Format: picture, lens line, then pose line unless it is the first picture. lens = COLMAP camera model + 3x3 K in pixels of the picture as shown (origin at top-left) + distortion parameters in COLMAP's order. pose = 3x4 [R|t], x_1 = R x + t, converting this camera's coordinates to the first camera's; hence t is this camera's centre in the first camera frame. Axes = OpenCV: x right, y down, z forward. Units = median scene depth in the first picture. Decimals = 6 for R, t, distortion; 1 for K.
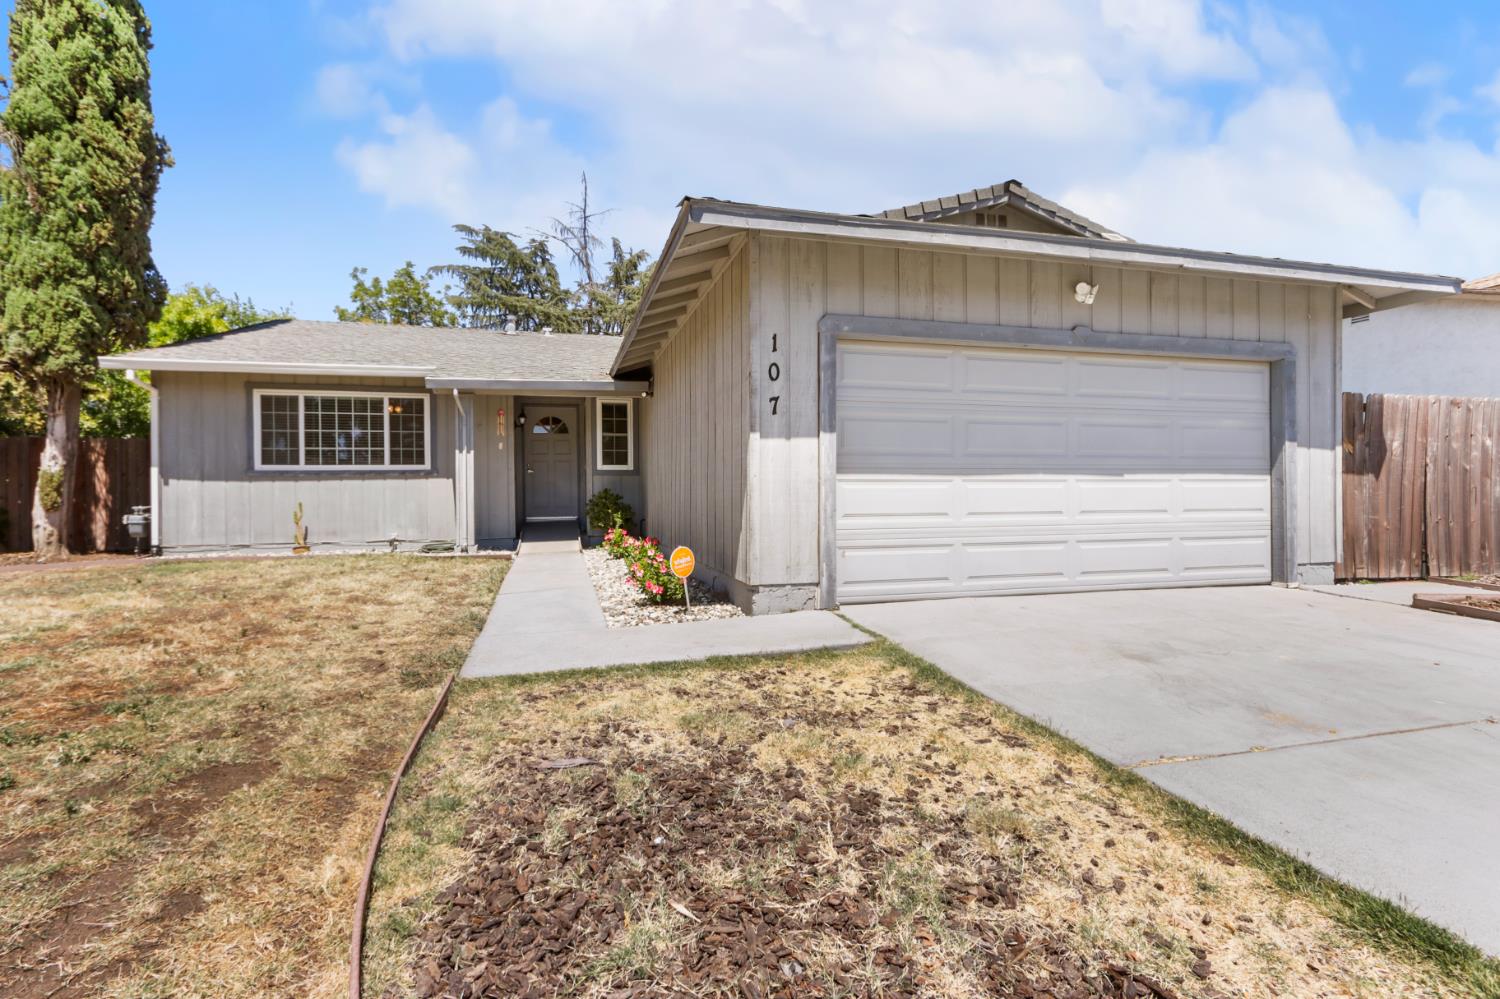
lens RADIAL K [[698.9, 0, 749.7], [0, 698.9, 484.5], [0, 0, 1]] dist [0.002077, 0.000687]
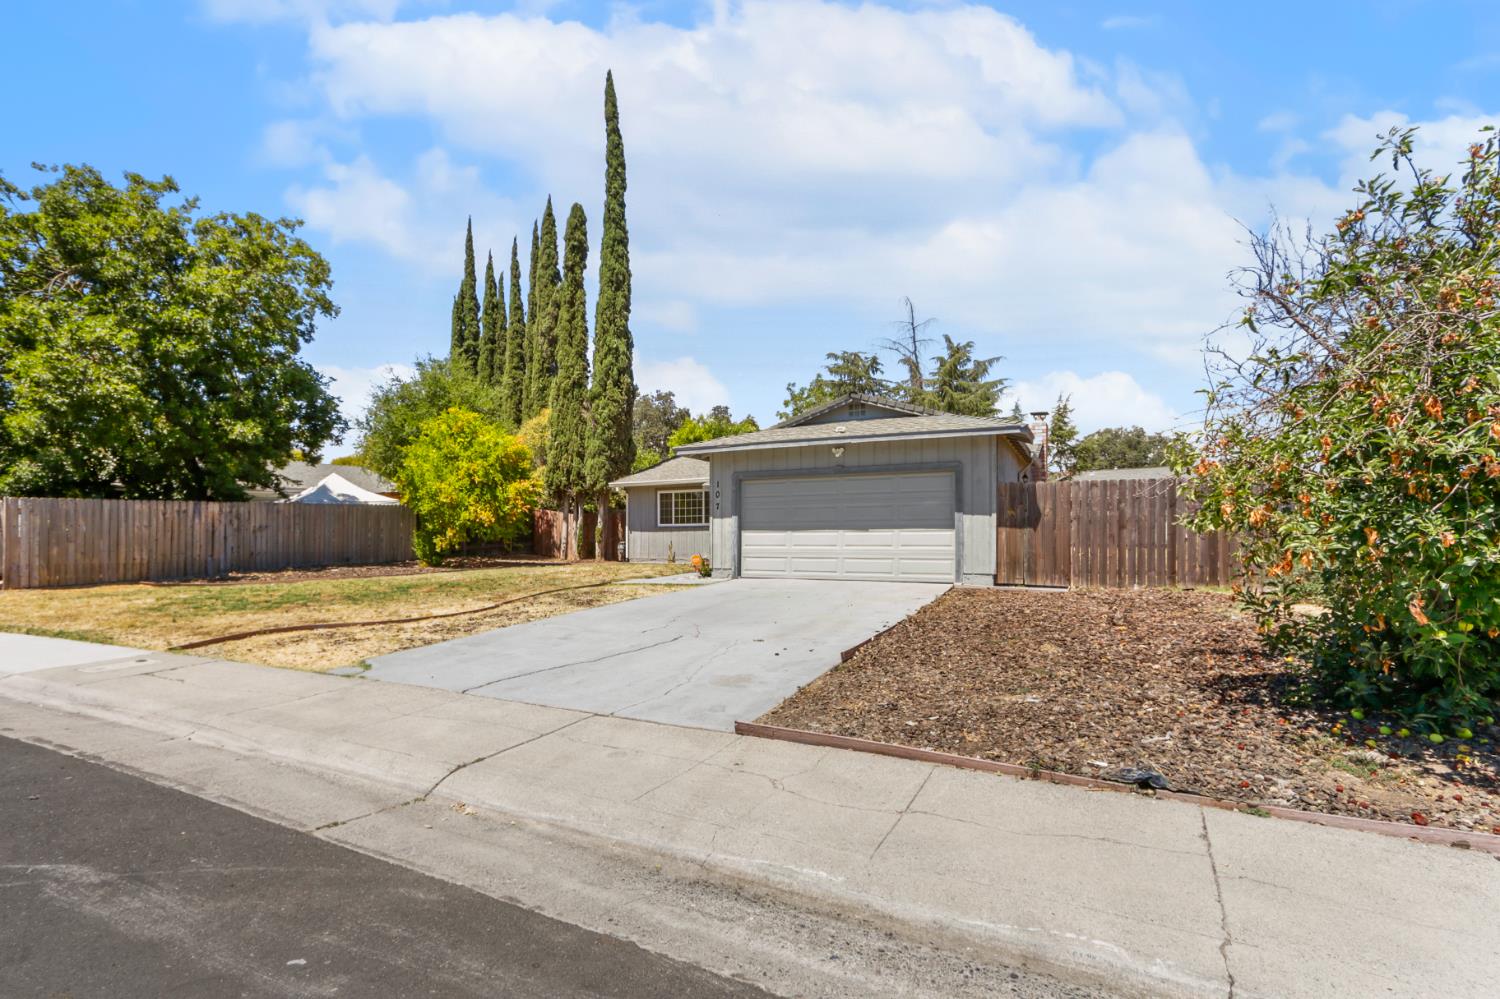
lens RADIAL K [[698.9, 0, 749.7], [0, 698.9, 484.5], [0, 0, 1]] dist [0.002077, 0.000687]
pose [[0.766788, -0.046126, -0.640240, 1.054709], [0.006640, 0.997931, -0.063943, -0.009762], [0.641865, 0.044780, 0.765509, -0.599437]]
